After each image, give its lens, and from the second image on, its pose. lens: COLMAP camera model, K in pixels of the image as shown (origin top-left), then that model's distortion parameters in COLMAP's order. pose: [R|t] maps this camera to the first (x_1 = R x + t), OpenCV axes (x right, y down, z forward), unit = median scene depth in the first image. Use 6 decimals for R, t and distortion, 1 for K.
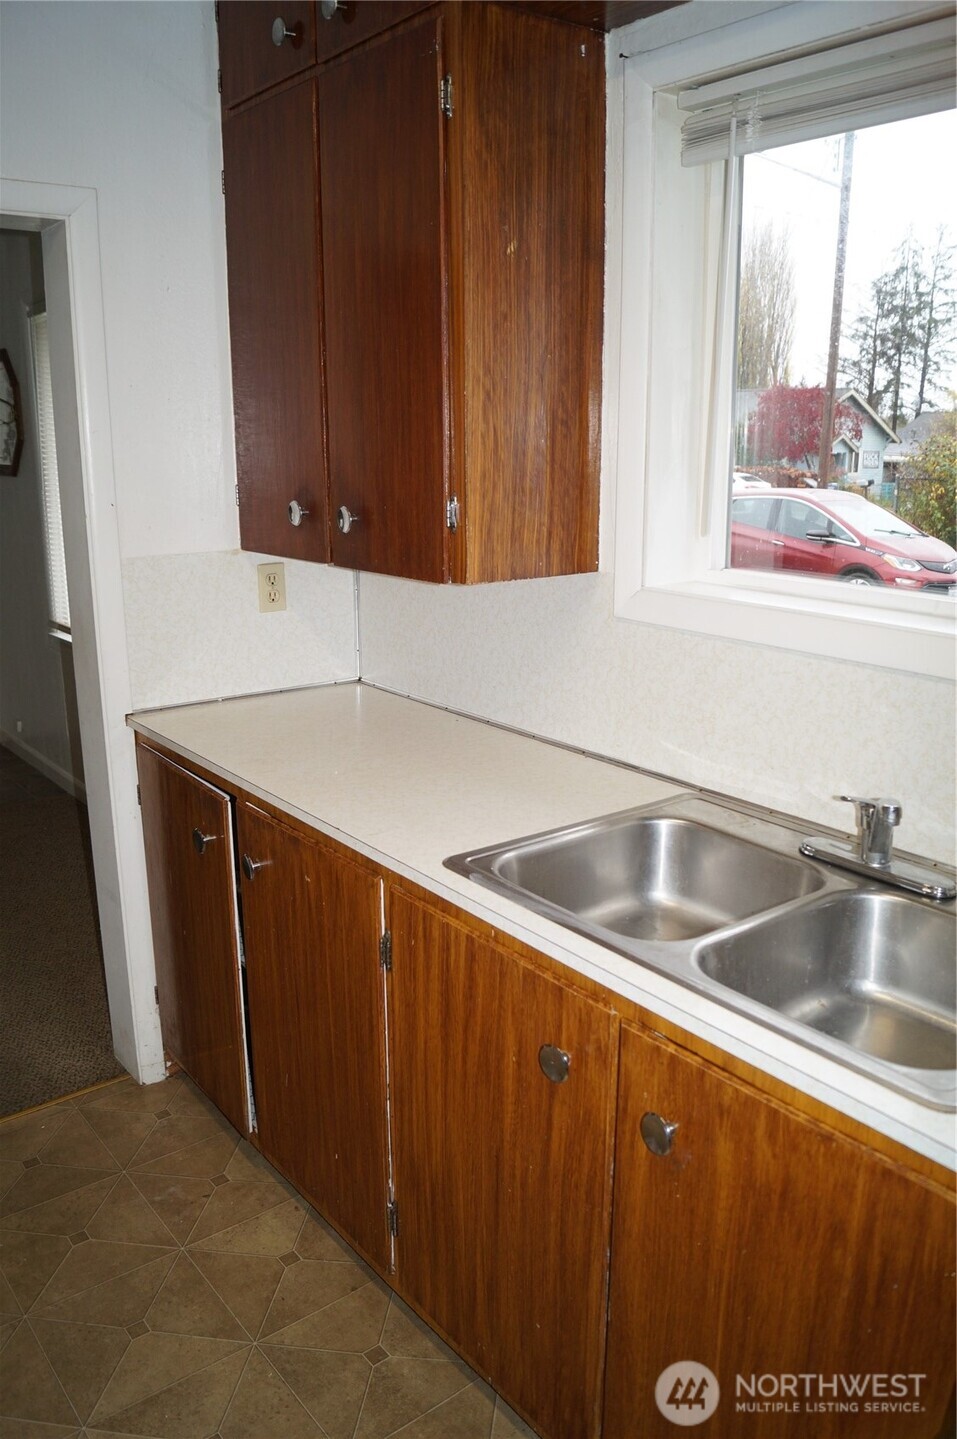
lens RADIAL K [[1135.3, 0, 479.5], [0, 1135.3, 726.3], [0, 0, 1]] dist [-0.080186, 0.008326]
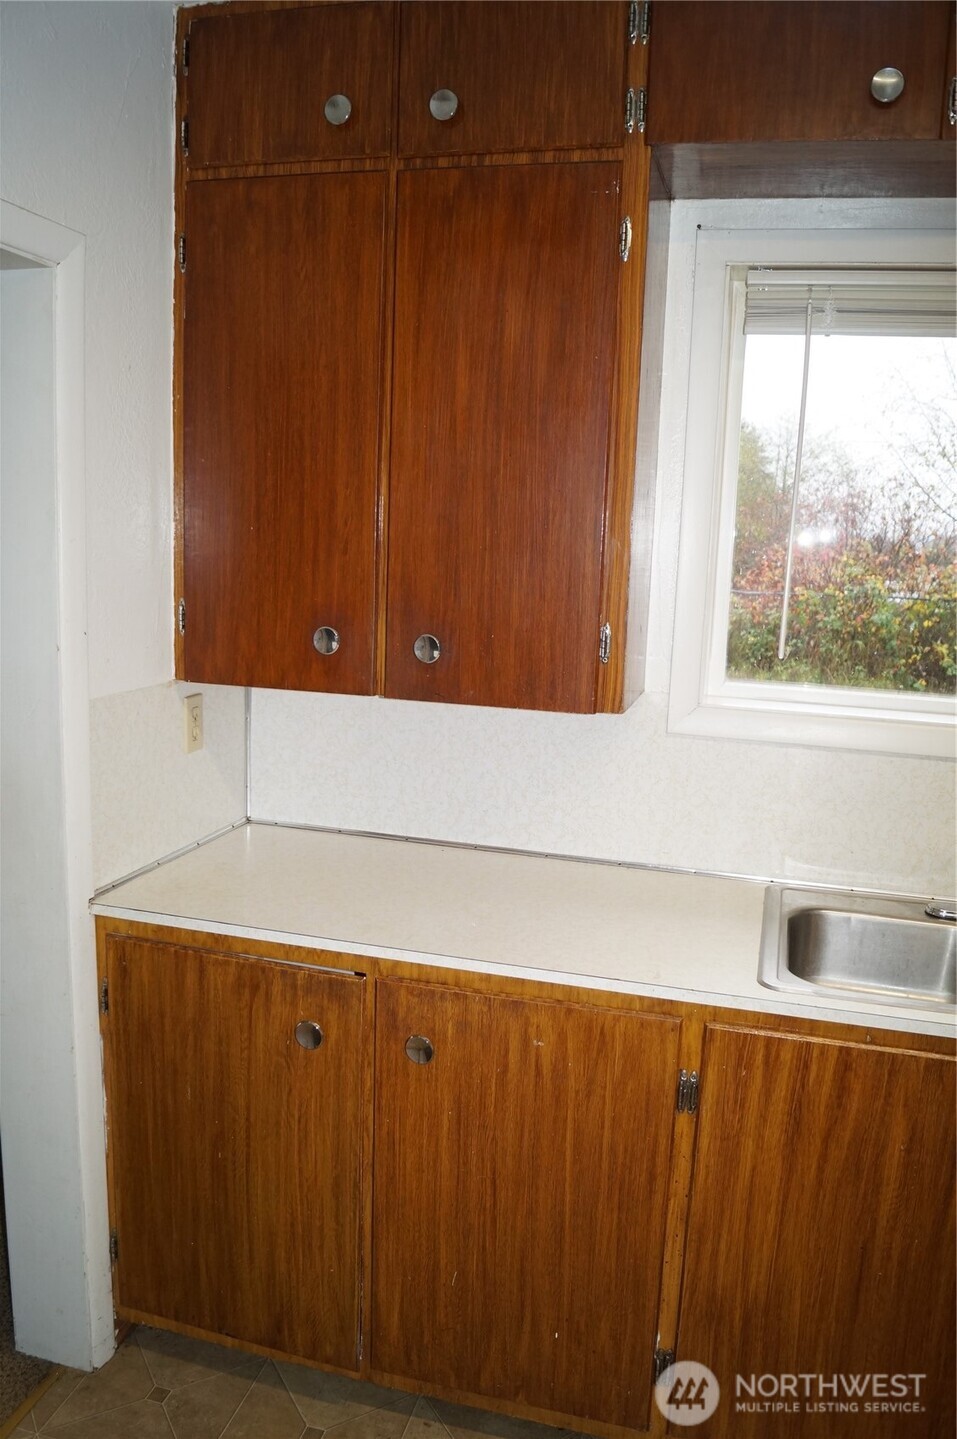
lens RADIAL K [[1135.3, 0, 484.4], [0, 1135.3, 727.3], [0, 0, 1]] dist [-0.080186, 0.008326]
pose [[0.796413, -0.070694, 0.600607, -0.822927], [0.111789, 0.993238, -0.031325, -0.109613], [-0.594331, 0.092089, 0.798931, 0.311369]]
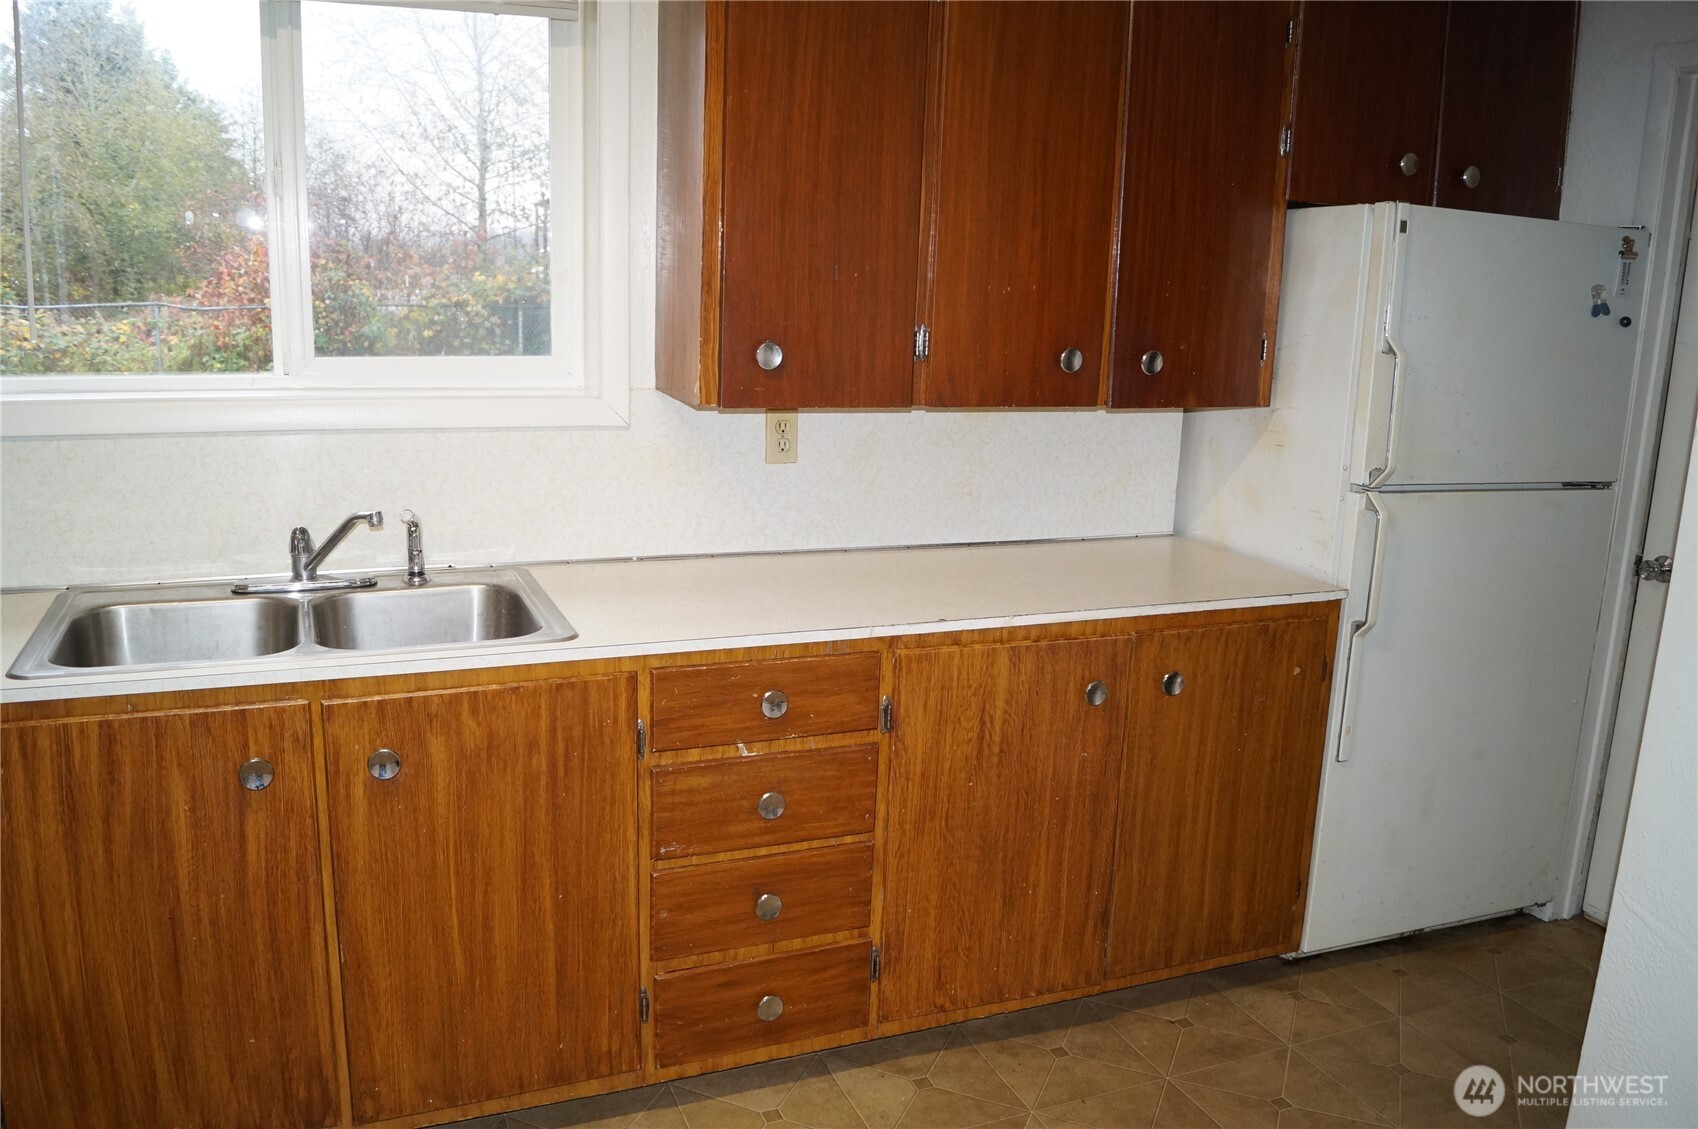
lens RADIAL K [[1339.6, 0, 852.7], [0, 1339.6, 564.4], [0, 0, 1]] dist [-0.080186, 0.008326]
pose [[0.257111, -0.202478, 0.944932, -0.871891], [0.210528, 0.966055, 0.149721, 0.009814], [-0.943171, 0.160440, 0.291011, -0.023056]]
